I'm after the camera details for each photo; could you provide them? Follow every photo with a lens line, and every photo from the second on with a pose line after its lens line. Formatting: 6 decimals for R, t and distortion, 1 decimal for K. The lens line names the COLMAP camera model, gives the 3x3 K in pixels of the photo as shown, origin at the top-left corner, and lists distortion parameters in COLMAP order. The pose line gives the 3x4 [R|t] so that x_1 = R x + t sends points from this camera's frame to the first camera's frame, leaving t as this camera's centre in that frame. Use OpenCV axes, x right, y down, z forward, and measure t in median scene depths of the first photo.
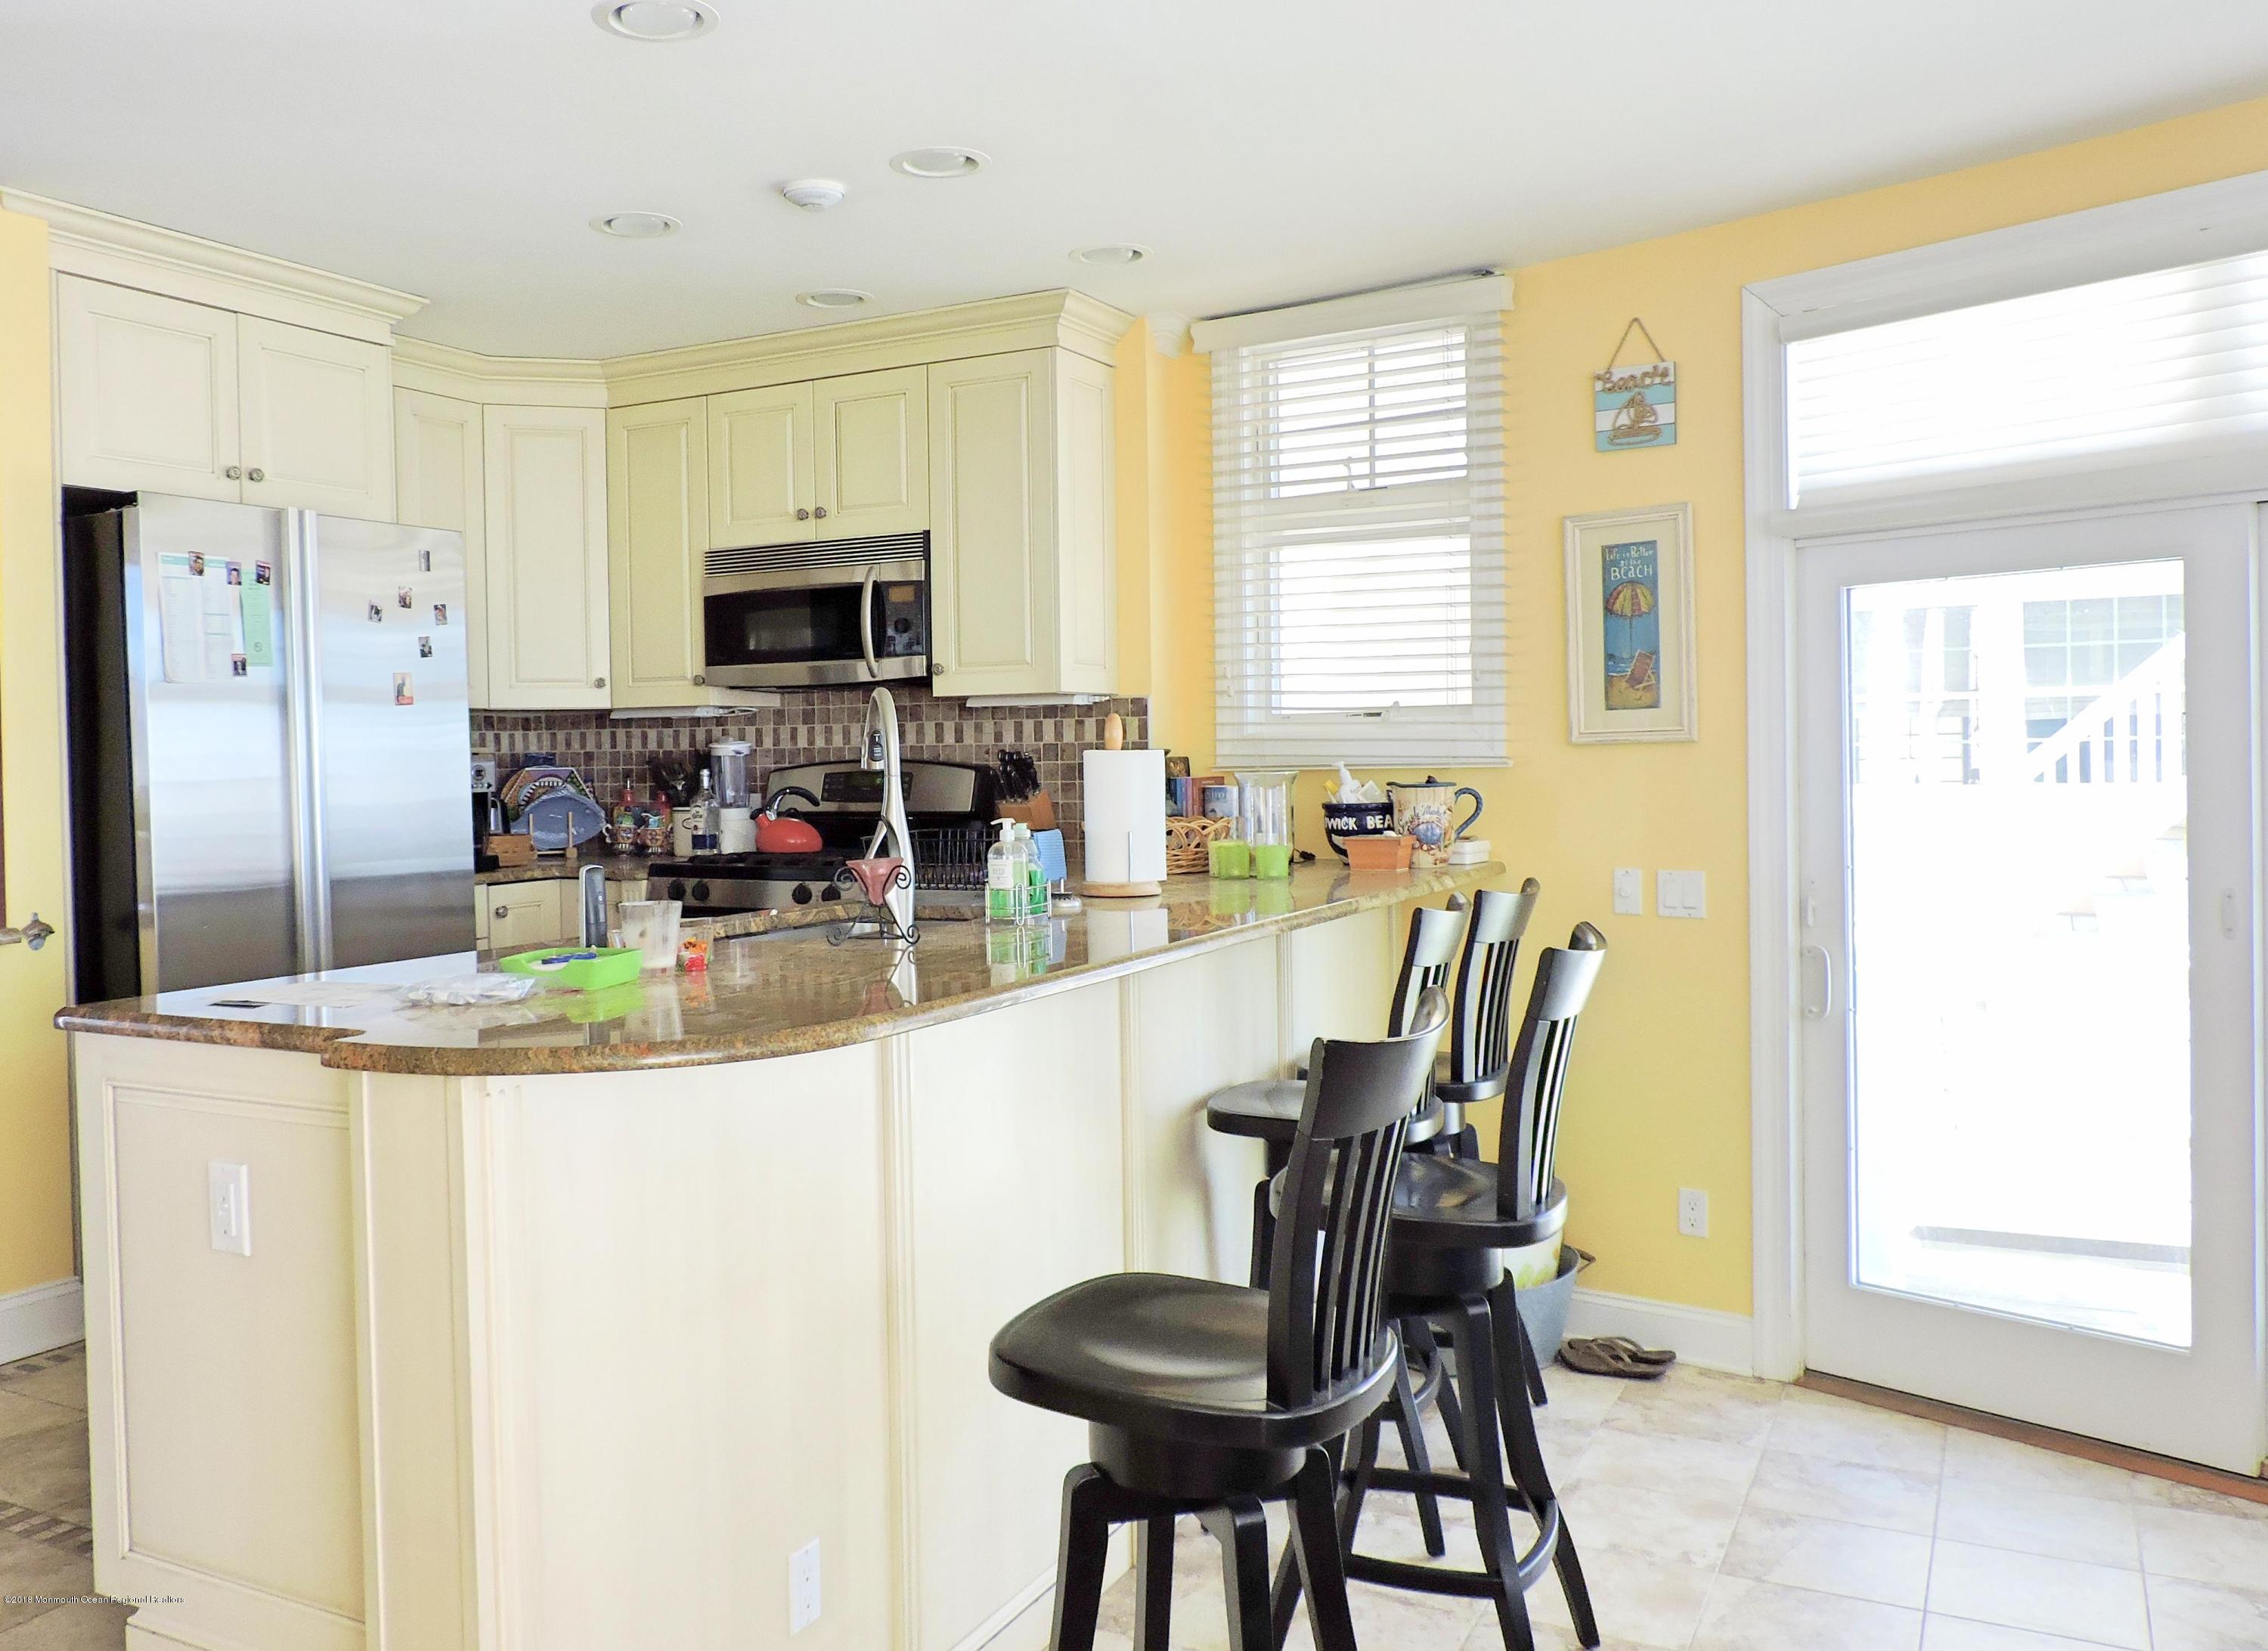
lens RADIAL K [[1780.9, 0, 1134.0], [0, 1780.9, 825.5], [0, 0, 1]] dist [0.000091, -0.005062]
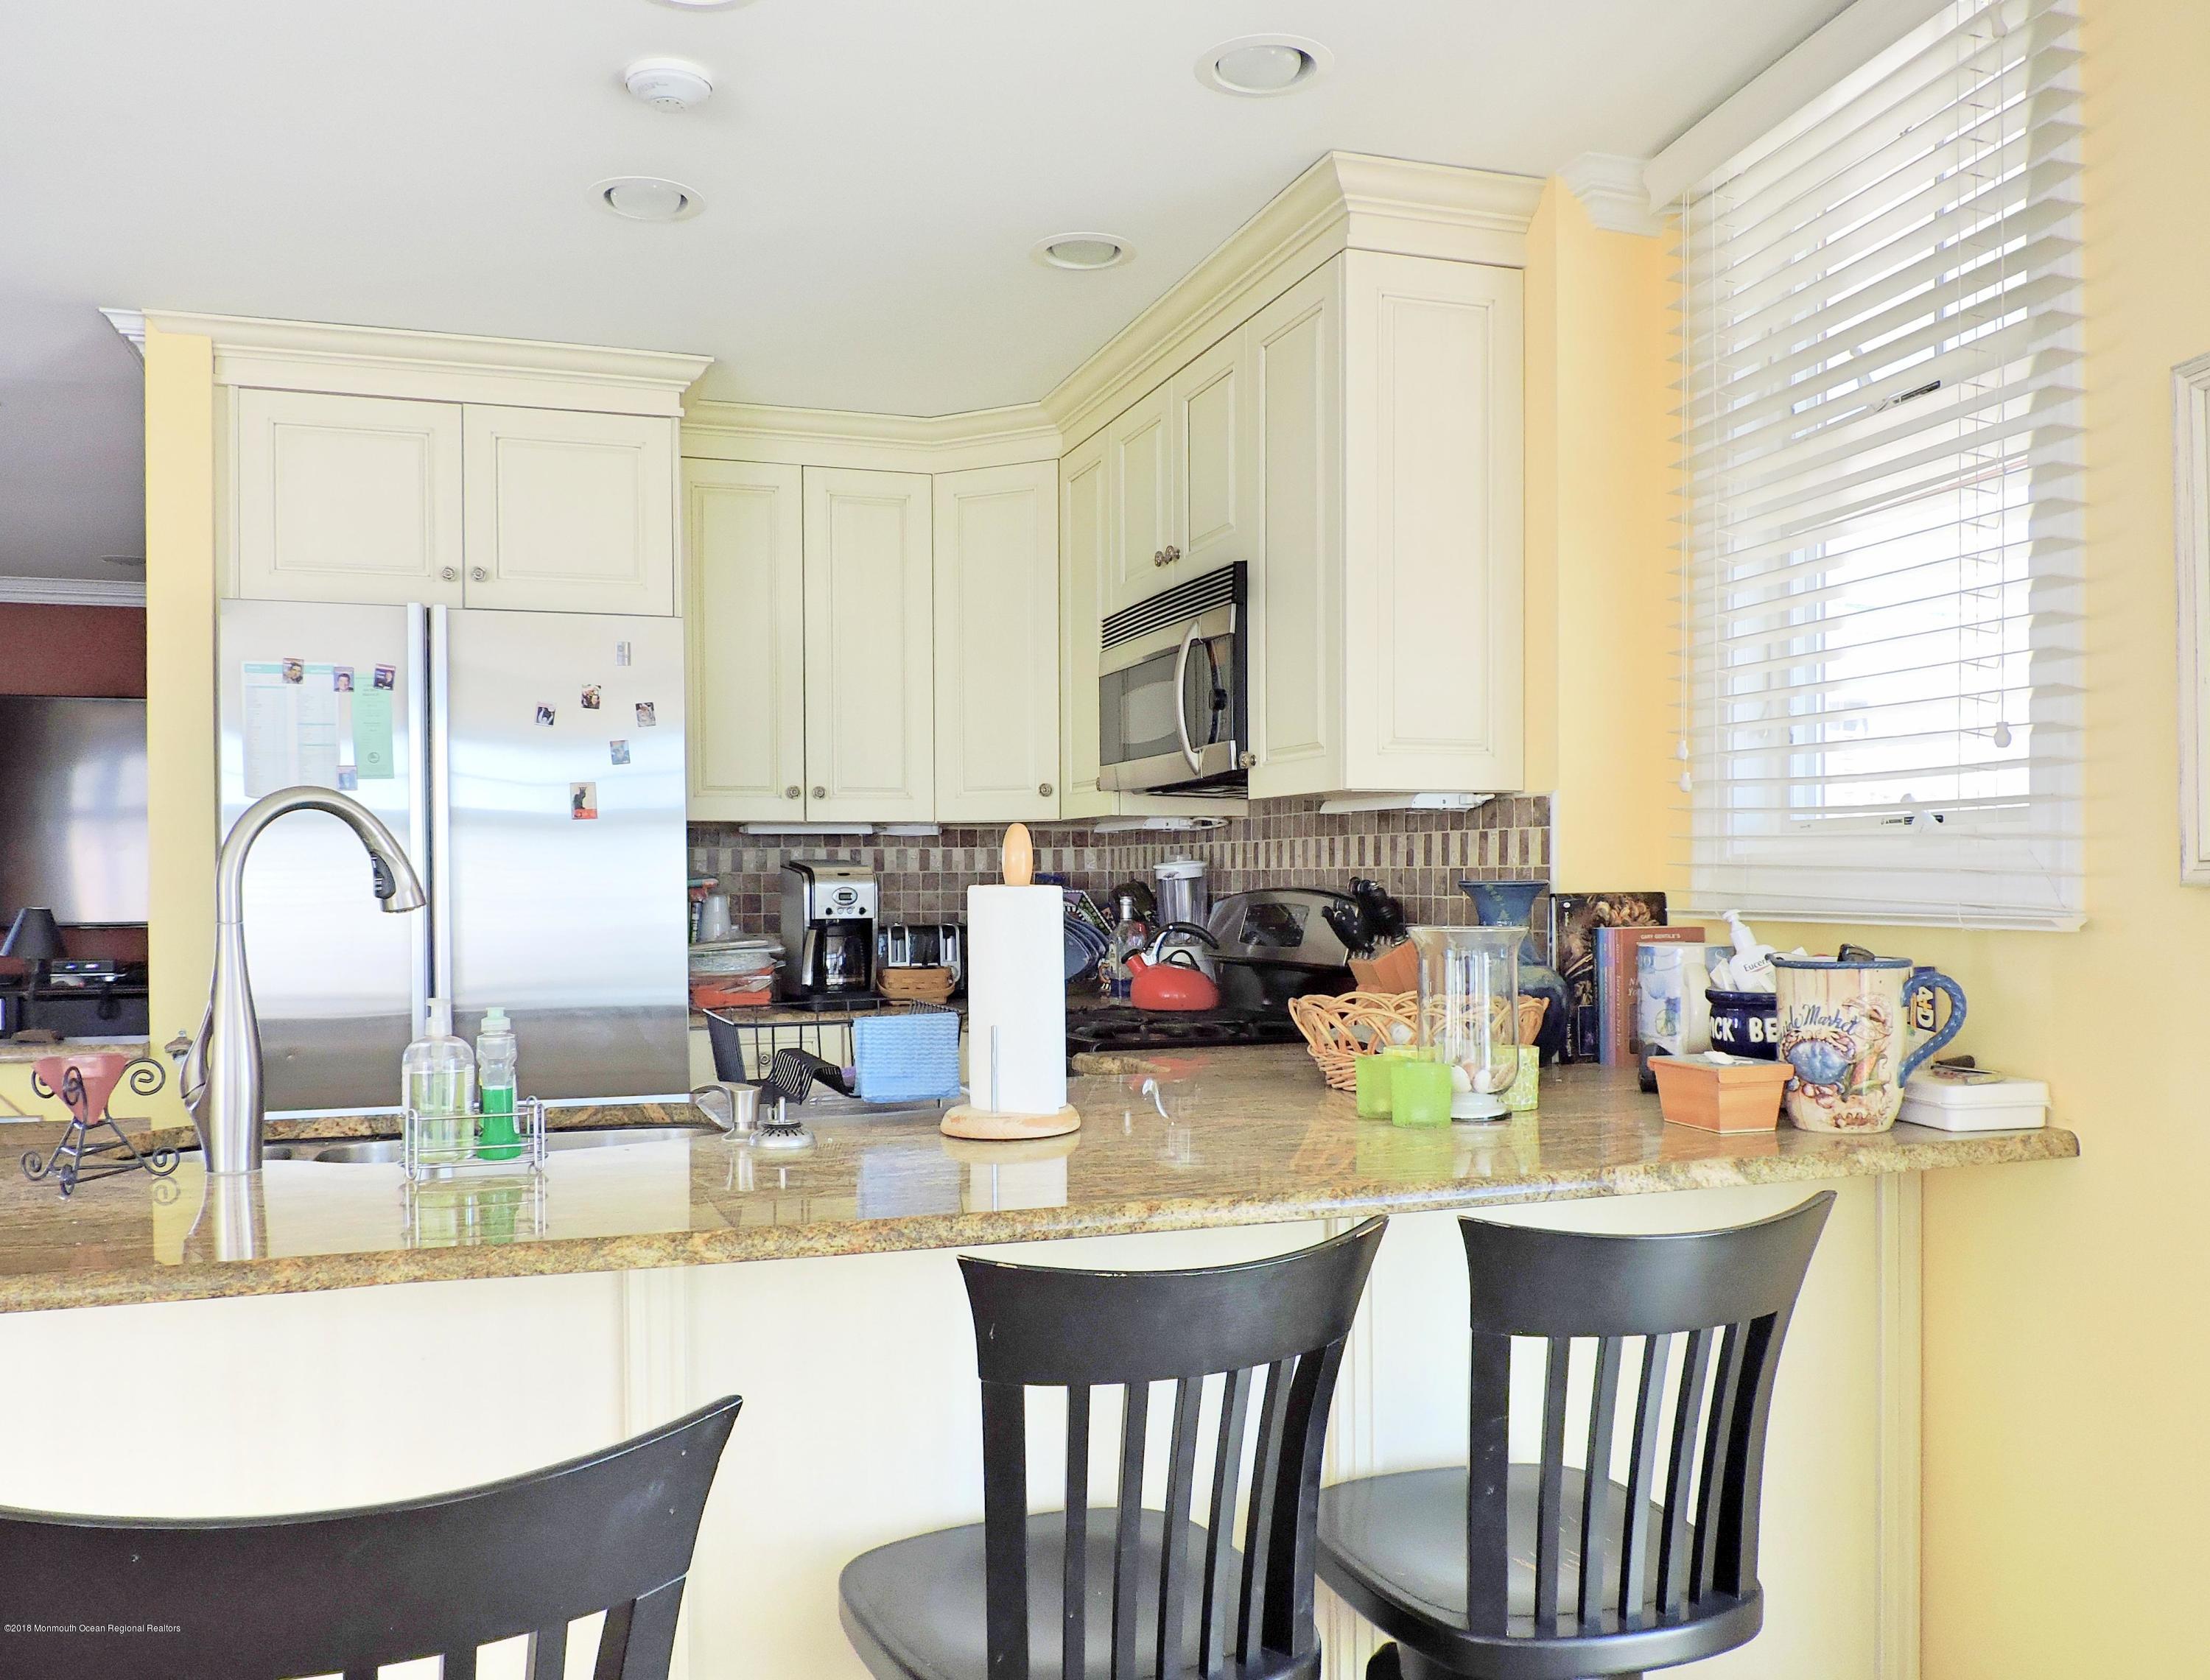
lens RADIAL K [[1801.1, 0, 1104.3], [0, 1801.1, 891.5], [0, 0, 1]] dist [0.007032, -0.001432]
pose [[0.717598, 0.019780, -0.696176, 0.377688], [-0.037326, 0.999252, -0.010083, -0.030874], [0.695456, 0.033220, 0.717800, 0.517468]]
